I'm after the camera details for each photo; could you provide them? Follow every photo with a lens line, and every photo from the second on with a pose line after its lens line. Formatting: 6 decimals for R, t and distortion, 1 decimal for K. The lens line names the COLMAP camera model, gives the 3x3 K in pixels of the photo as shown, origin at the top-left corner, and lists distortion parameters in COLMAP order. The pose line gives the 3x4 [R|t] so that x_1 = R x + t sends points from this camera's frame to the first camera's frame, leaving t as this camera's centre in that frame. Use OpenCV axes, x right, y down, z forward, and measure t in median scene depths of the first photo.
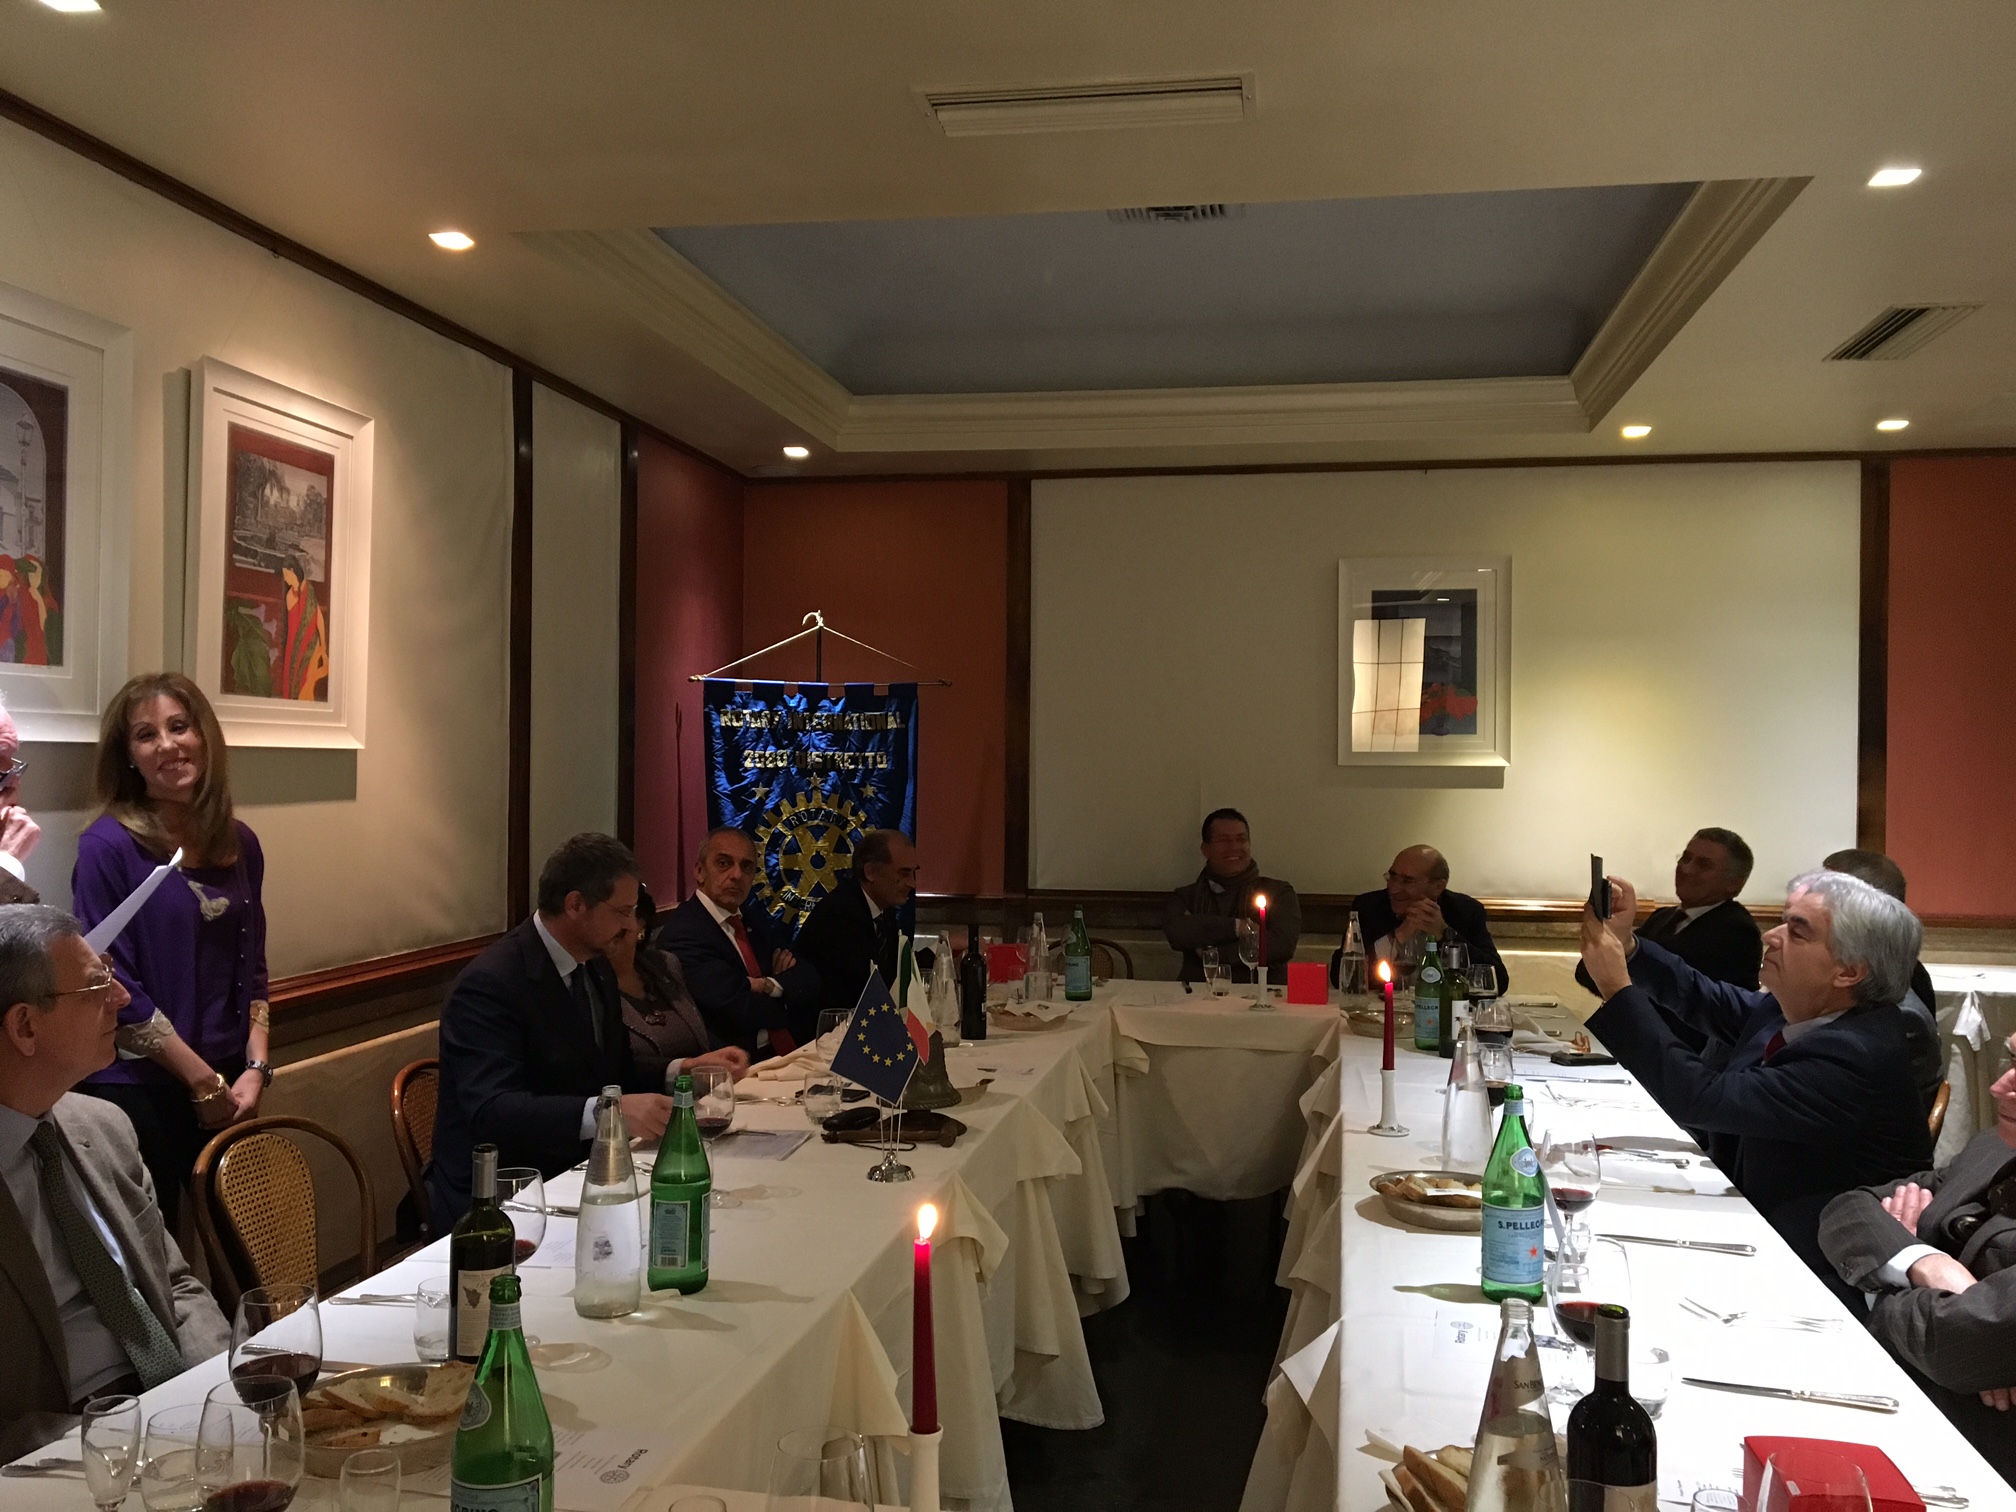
lens RADIAL K [[1689.5, 0, 1008.8], [0, 1689.5, 744.3], [0, 0, 1]] dist [0.078536, -0.098932]
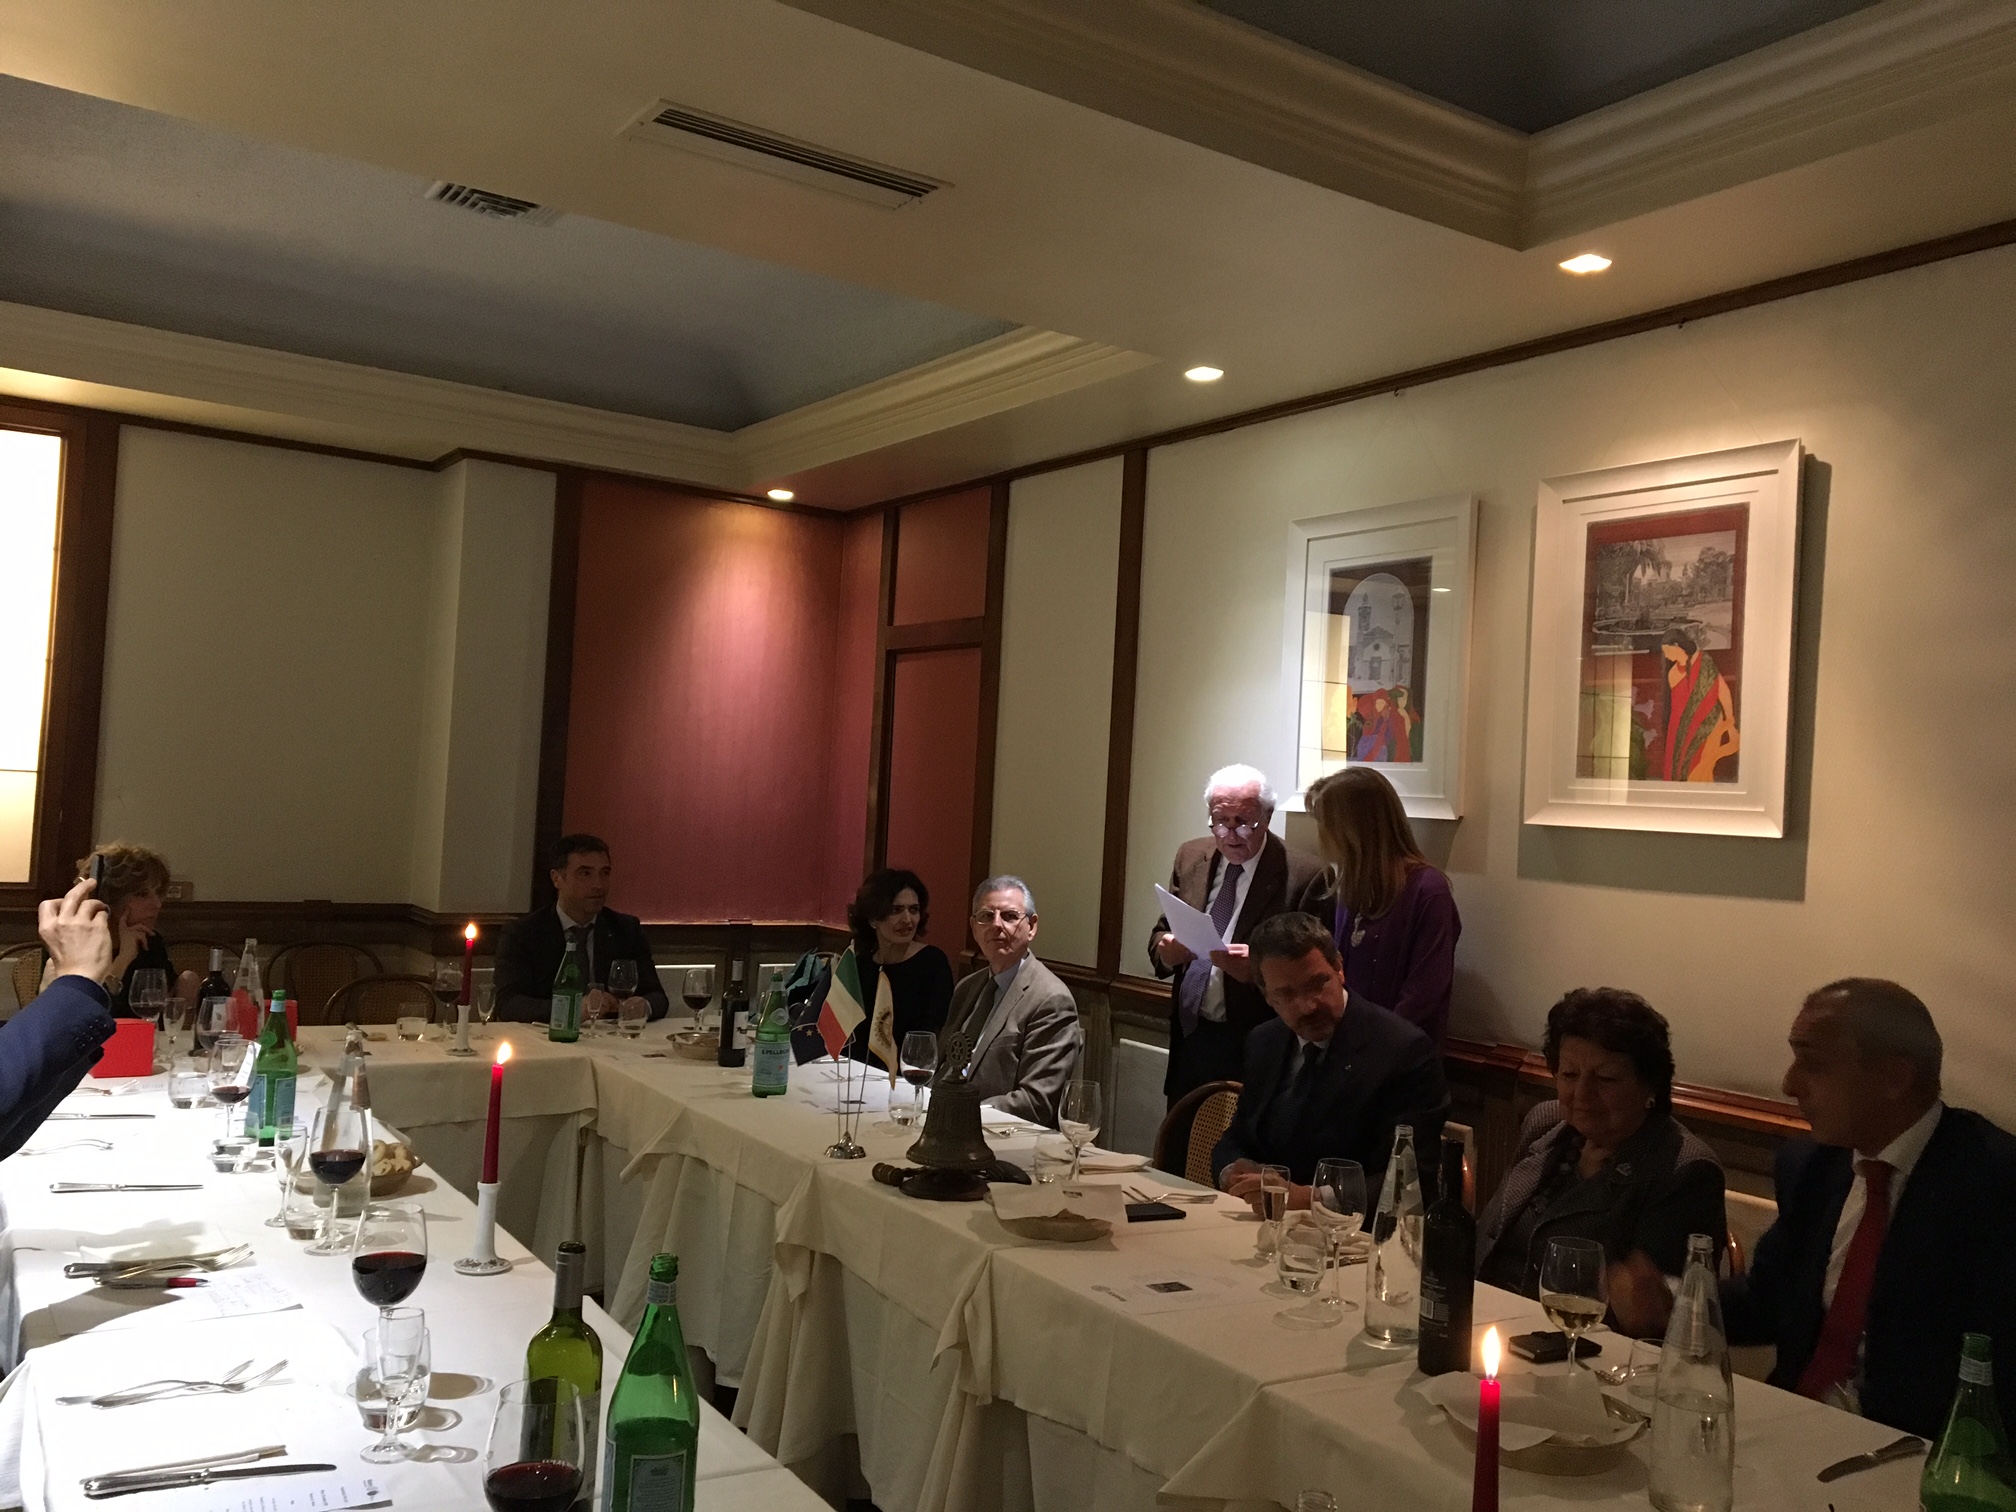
lens RADIAL K [[1689.5, 0, 987.0], [0, 1689.5, 752.6], [0, 0, 1]] dist [0.078536, -0.098932]
pose [[-0.735424, -0.072448, -0.673723, 0.502907], [-0.057035, 0.997358, -0.044992, 0.022278], [0.675203, 0.005338, -0.737613, 1.464913]]
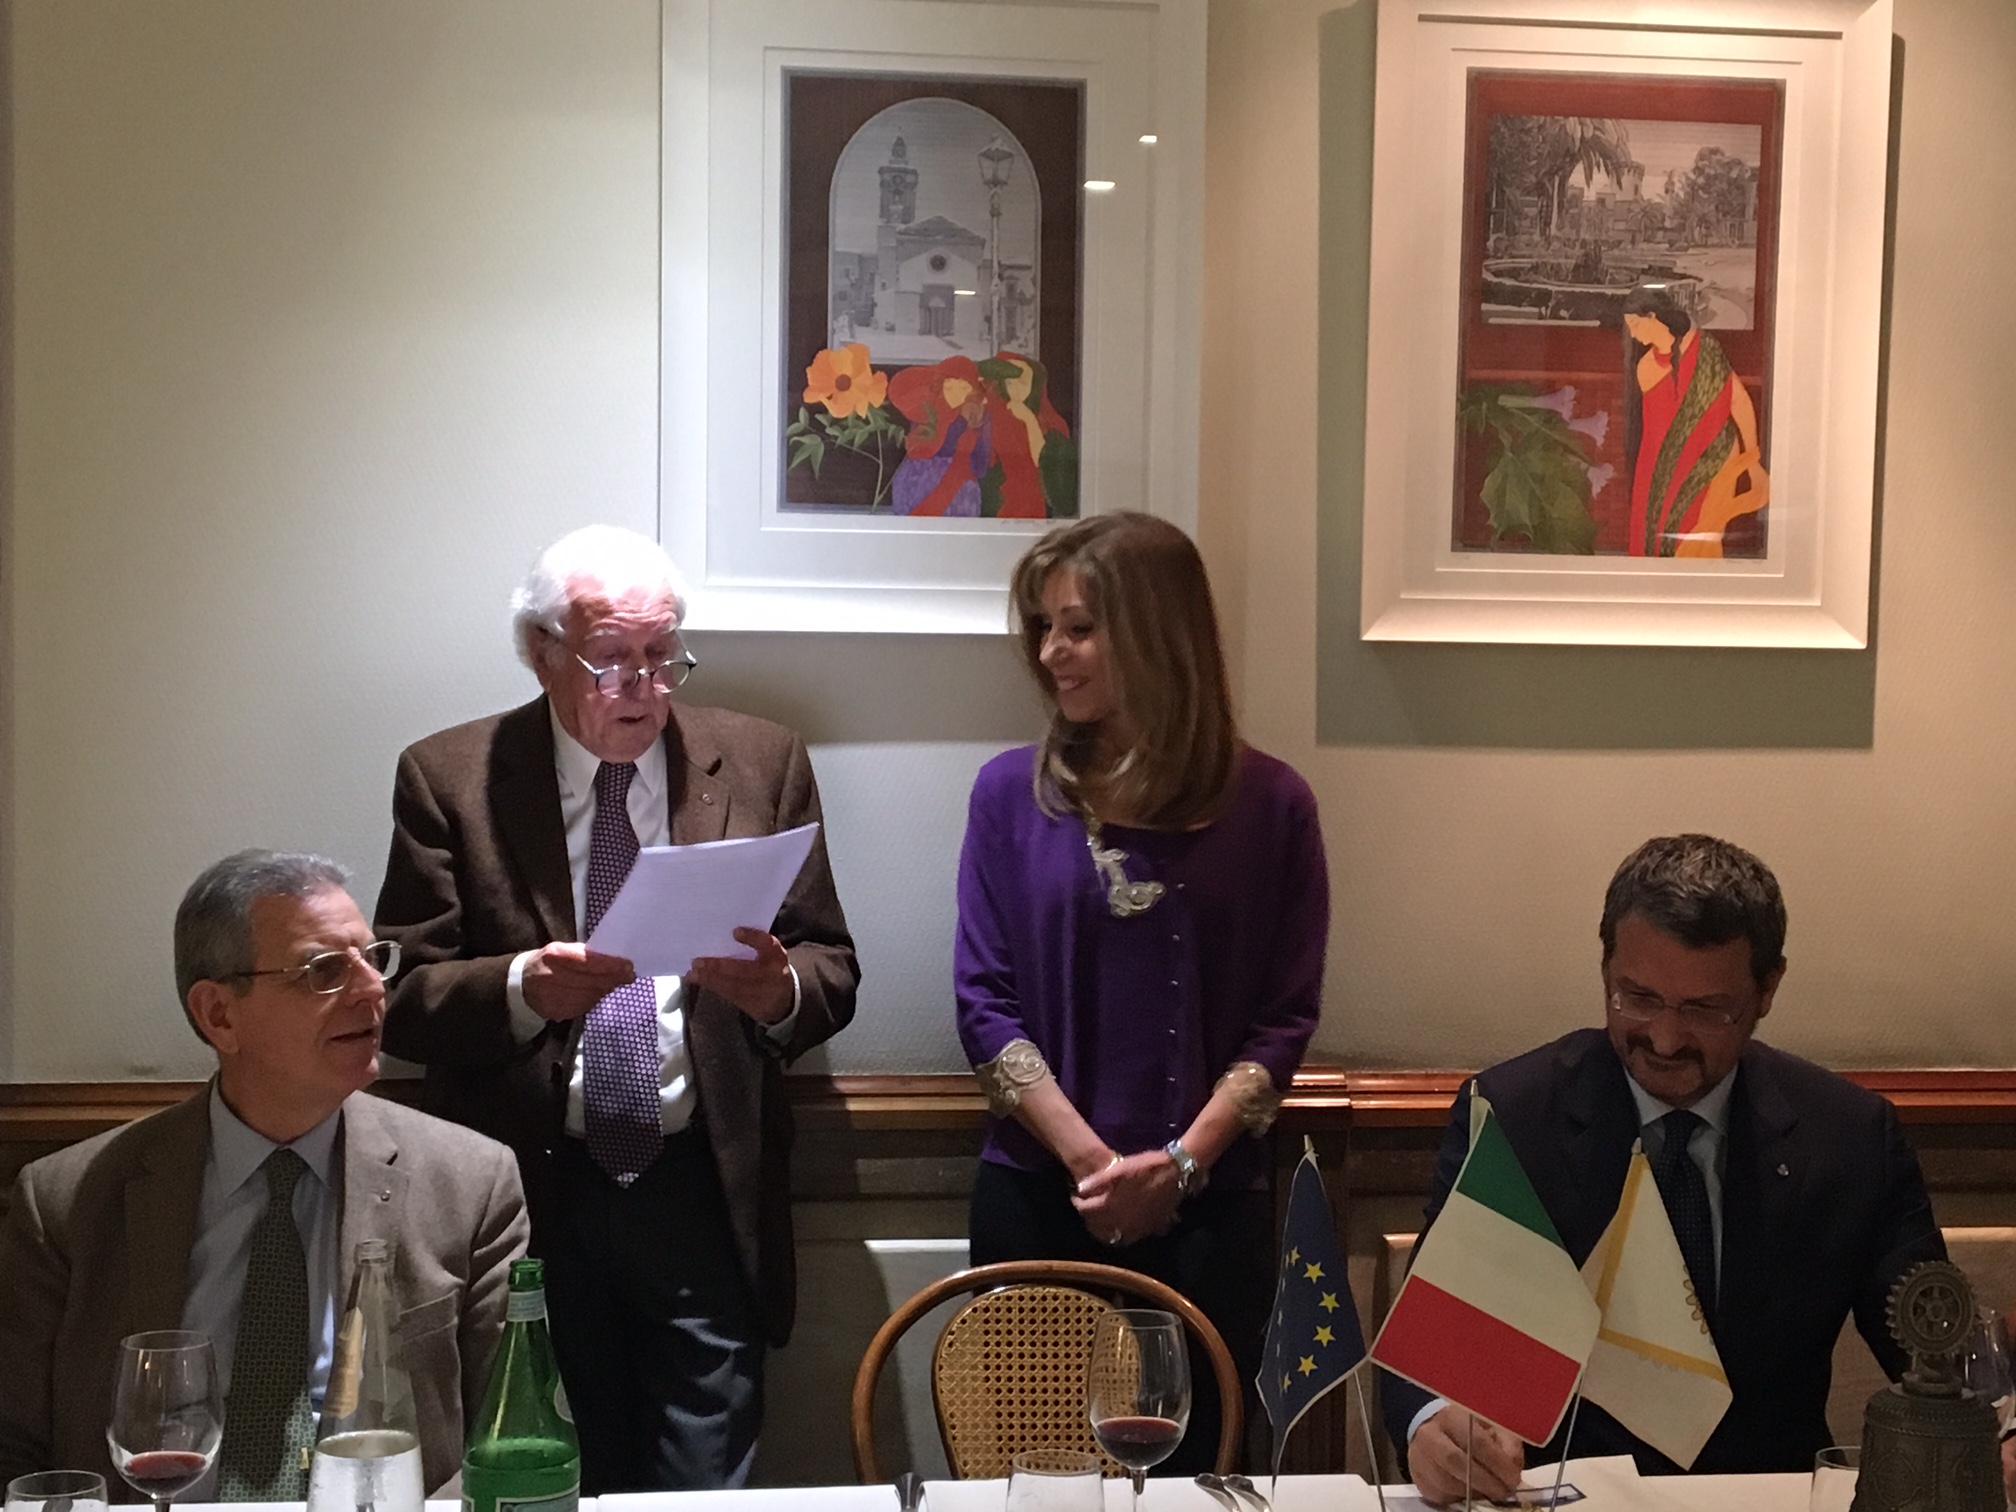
lens RADIAL K [[3008.5, 0, 1008.3], [0, 3008.5, 773.5], [0, 0, 1]] dist [0.083271, 0.000000]
pose [[0.308146, 0.030531, -0.950849, 0.436124], [0.000075, 0.999484, 0.032118, 0.011635], [0.951339, -0.009969, 0.307984, 0.520735]]
